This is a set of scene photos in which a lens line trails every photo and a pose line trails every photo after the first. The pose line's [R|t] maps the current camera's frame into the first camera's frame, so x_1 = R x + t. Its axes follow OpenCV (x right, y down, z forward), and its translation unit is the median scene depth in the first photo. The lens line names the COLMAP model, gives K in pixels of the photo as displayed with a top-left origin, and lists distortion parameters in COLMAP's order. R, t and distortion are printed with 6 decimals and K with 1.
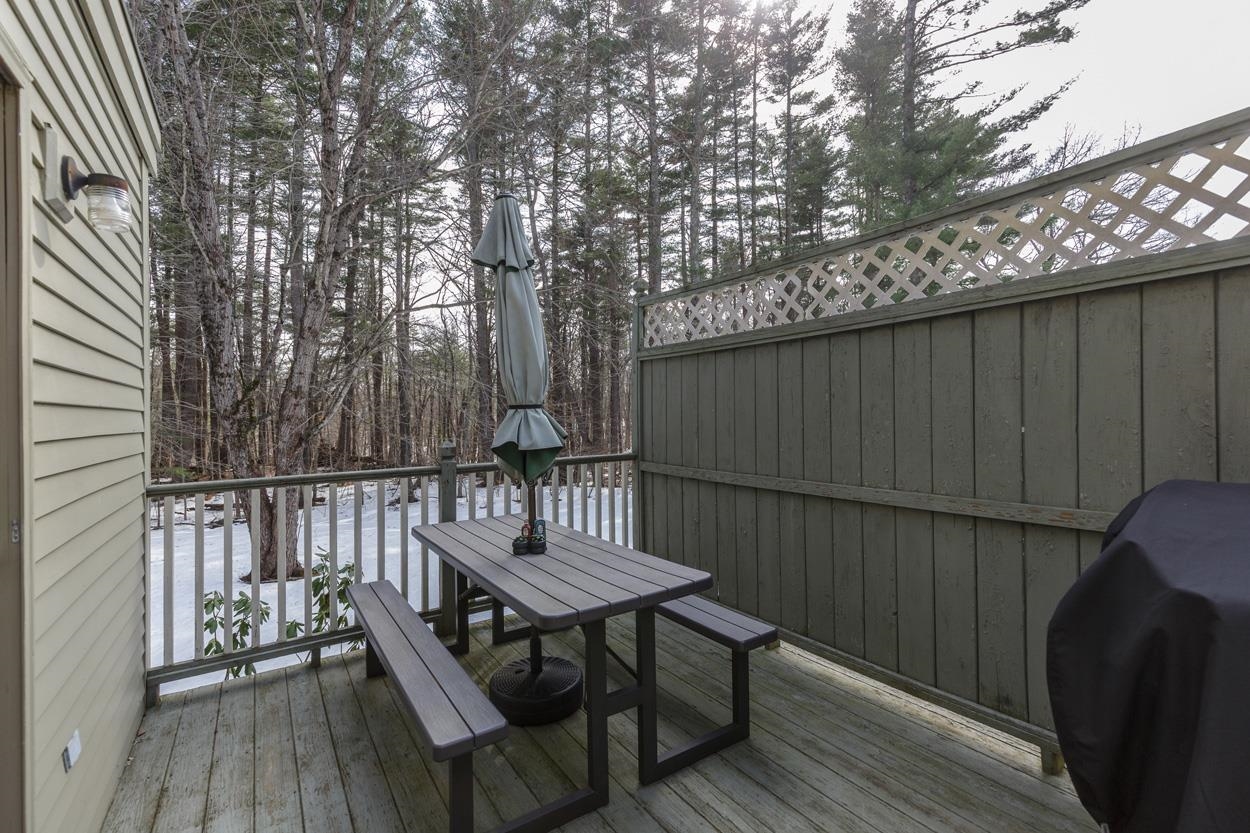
lens RADIAL K [[558.3, 0, 625.0], [0, 558.3, 416.5], [0, 0, 1]] dist [0.005229, -0.000538]
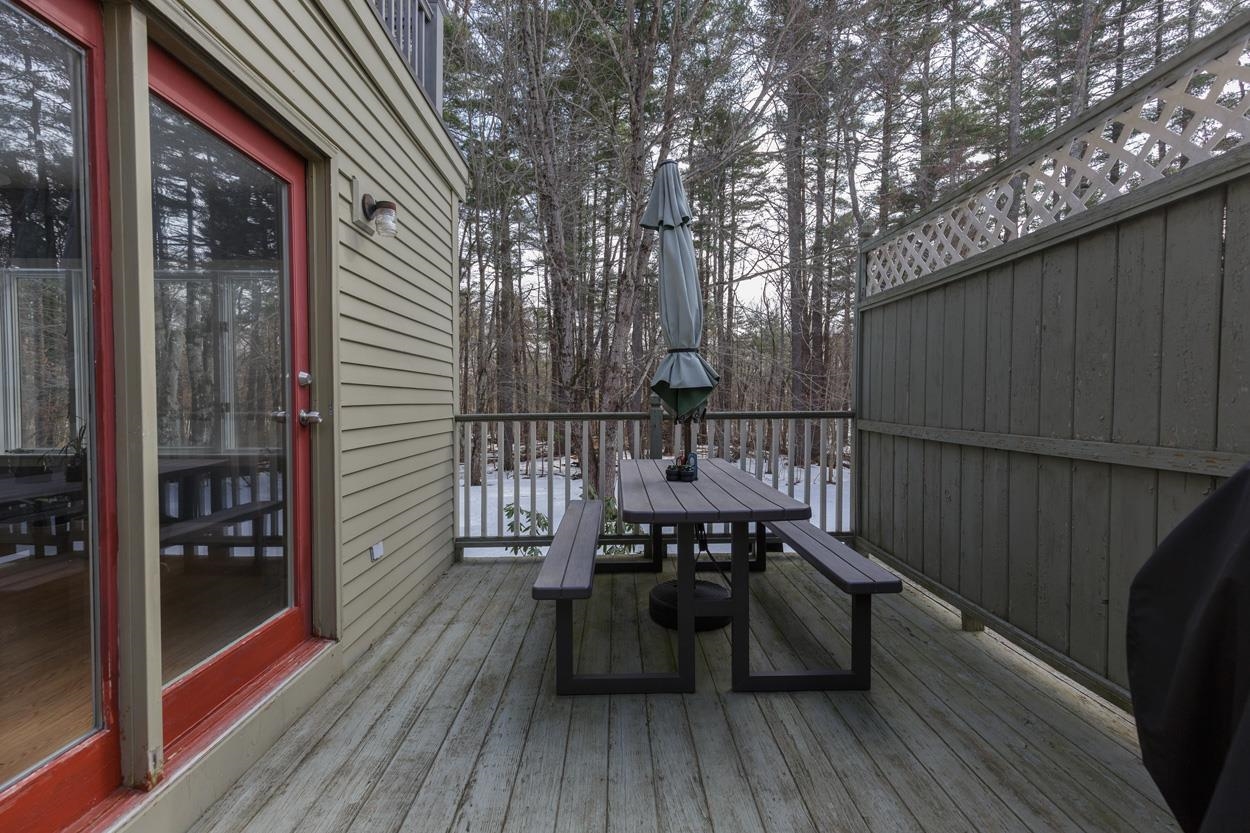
lens RADIAL K [[555.5, 0, 625.0], [0, 555.5, 416.5], [0, 0, 1]] dist [0.003117, -0.000500]
pose [[0.844462, 0.028745, -0.534844, 0.287012], [-0.010355, 0.999248, 0.037354, 0.064900], [0.535516, -0.026006, 0.844125, -0.000636]]
